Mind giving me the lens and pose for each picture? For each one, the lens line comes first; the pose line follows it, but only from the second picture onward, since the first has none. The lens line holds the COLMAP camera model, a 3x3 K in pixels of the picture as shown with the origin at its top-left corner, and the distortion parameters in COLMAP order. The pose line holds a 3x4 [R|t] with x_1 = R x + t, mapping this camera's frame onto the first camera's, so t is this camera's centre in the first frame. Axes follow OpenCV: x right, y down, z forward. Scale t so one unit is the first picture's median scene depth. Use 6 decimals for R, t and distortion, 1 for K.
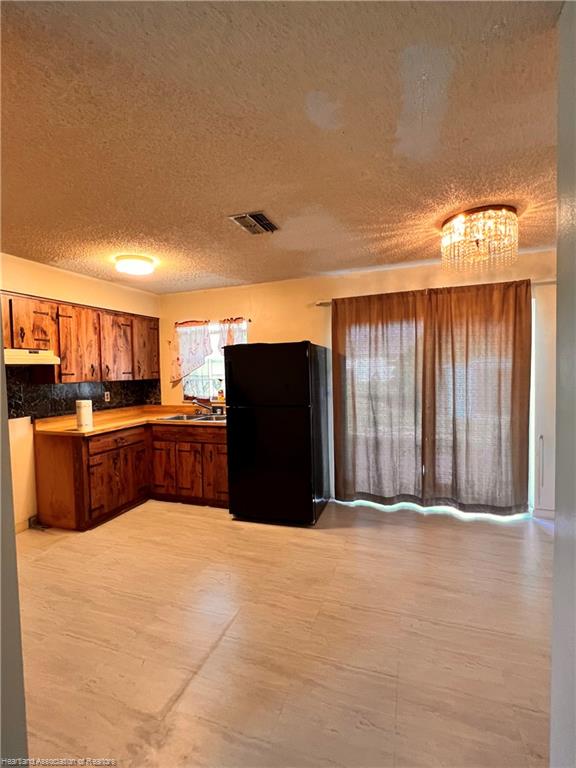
lens RADIAL K [[368.5, 0, 287.9], [0, 368.5, 382.5], [0, 0, 1]] dist [-0.001989, 0.000837]
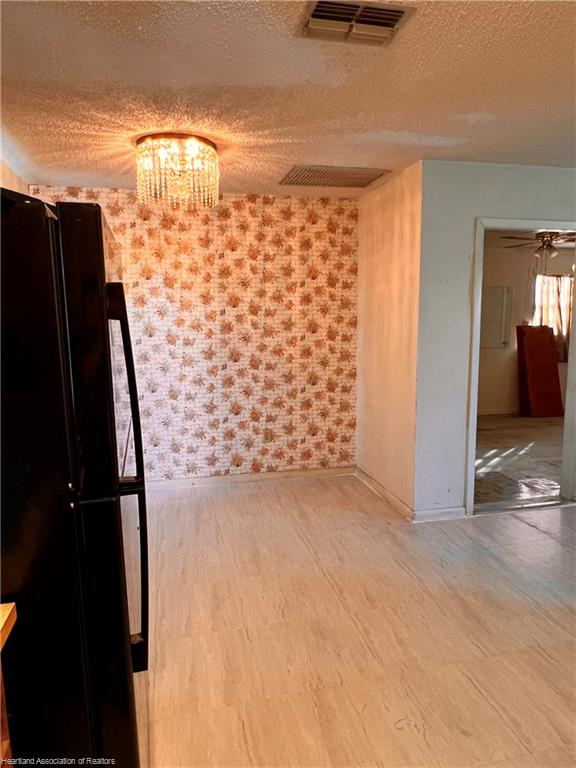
lens RADIAL K [[512.6, 0, 283.5], [0, 512.6, 383.4], [0, 0, 1]] dist [-0.001528, -0.000280]
pose [[-0.529246, -0.083899, 0.844310, -0.474303], [0.059527, 0.988975, 0.135588, -0.036998], [-0.846378, 0.122019, -0.518417, 1.077484]]
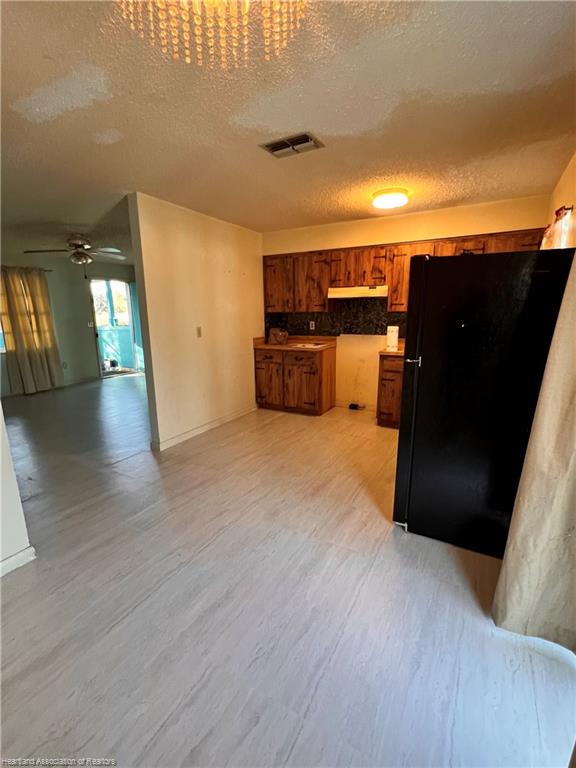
lens RADIAL K [[353.1, 0, 284.7], [0, 353.1, 383.6], [0, 0, 1]] dist [0.000218, 0.000128]
pose [[-0.183320, 0.230783, -0.955580, 0.668997], [-0.021231, 0.970897, 0.238555, -0.038656], [0.982824, 0.064020, -0.173085, 0.848824]]
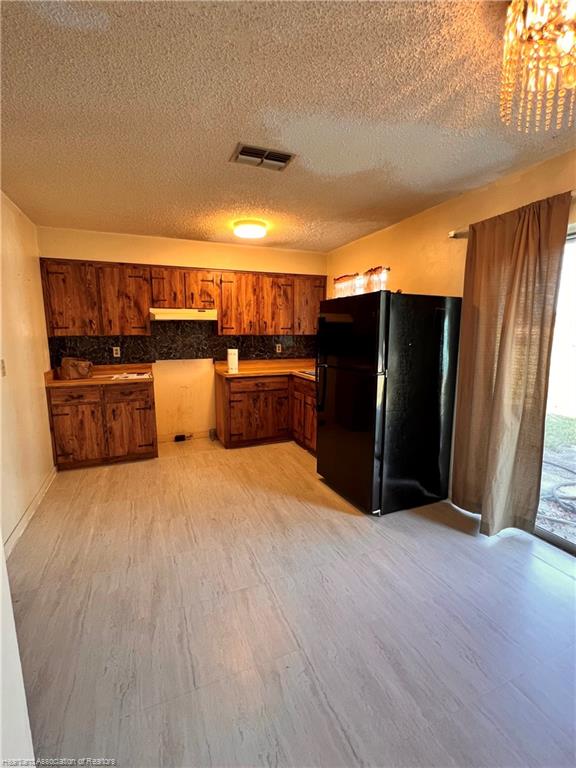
lens RADIAL K [[353.1, 0, 285.9], [0, 353.1, 383.4], [0, 0, 1]] dist [0.000218, 0.000128]
pose [[0.664019, 0.133879, -0.735633, 0.466052], [-0.043615, 0.989100, 0.140638, -0.013674], [0.746443, -0.061302, 0.662620, 0.322674]]
